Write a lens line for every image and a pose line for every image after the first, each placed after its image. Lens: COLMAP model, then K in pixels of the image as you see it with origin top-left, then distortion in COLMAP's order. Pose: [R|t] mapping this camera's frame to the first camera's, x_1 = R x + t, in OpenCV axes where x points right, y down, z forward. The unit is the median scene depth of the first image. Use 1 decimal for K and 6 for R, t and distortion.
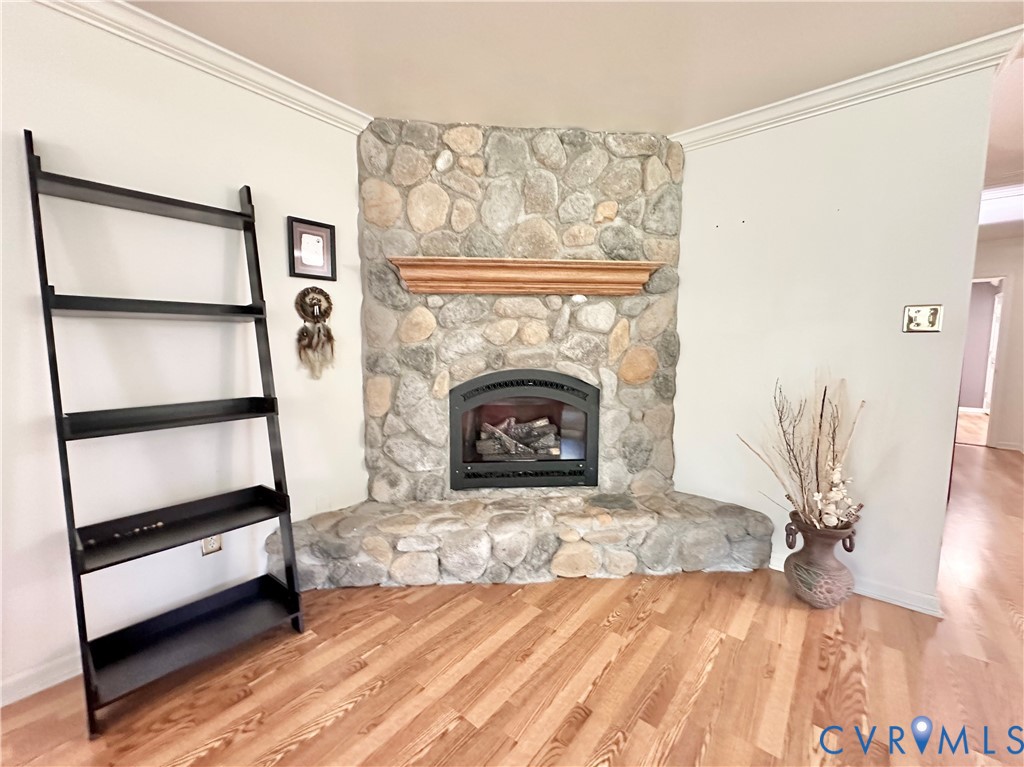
lens RADIAL K [[414.3, 0, 509.0], [0, 414.3, 380.5], [0, 0, 1]] dist [-0.003378, 0.000370]
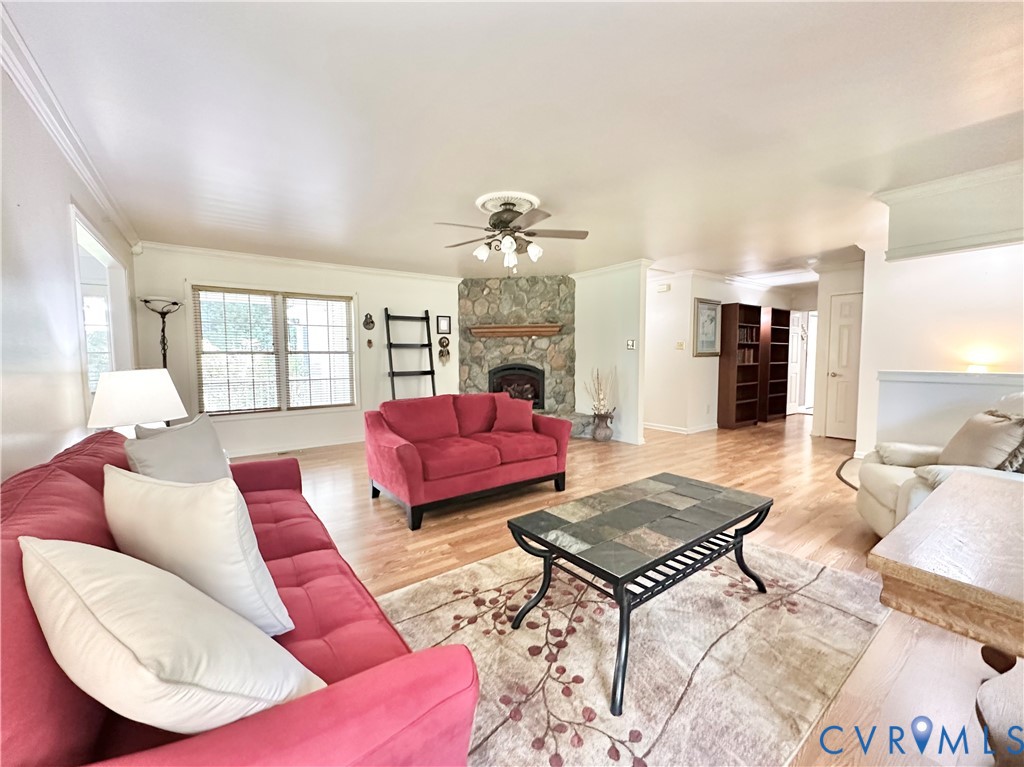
lens RADIAL K [[414.3, 0, 501.1], [0, 414.3, 389.8], [0, 0, 1]] dist [-0.003378, 0.000370]
pose [[0.966961, 0.010948, -0.254688, 0.662515], [-0.013268, 0.999885, -0.007395, 0.171503], [0.254578, 0.010530, 0.966995, -1.700537]]
